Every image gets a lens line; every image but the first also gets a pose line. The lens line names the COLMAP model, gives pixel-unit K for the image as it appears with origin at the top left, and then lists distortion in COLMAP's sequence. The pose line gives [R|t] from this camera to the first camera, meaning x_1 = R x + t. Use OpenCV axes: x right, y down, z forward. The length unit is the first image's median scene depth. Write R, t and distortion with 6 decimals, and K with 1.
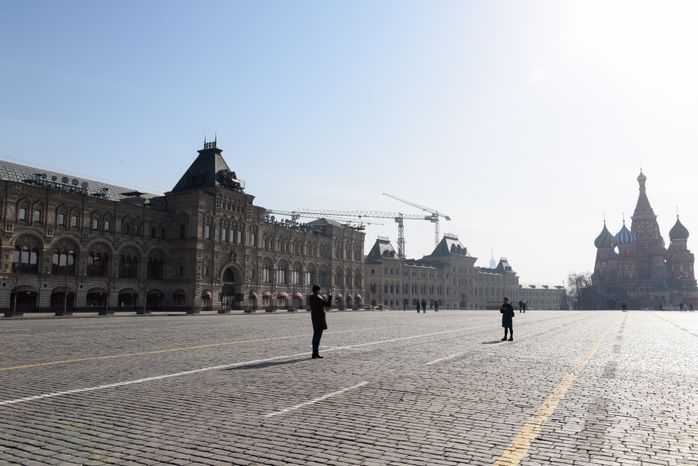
lens RADIAL K [[562.3, 0, 349.0], [0, 562.3, 233.0], [0, 0, 1]] dist [-0.003166, -0.000408]
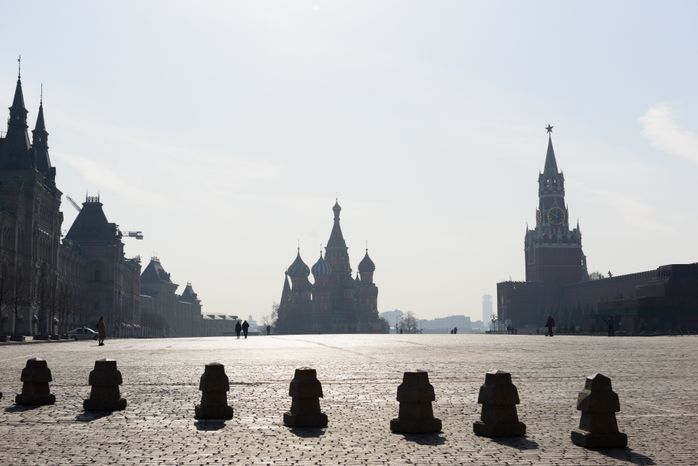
lens RADIAL K [[972.2, 0, 349.0], [0, 972.2, 233.0], [0, 0, 1]] dist [-0.007488, -0.036655]
pose [[0.834181, 0.055573, 0.548684, -0.409654], [-0.062592, 0.998022, -0.005924, -0.047211], [-0.547928, -0.029401, 0.836009, -0.456527]]
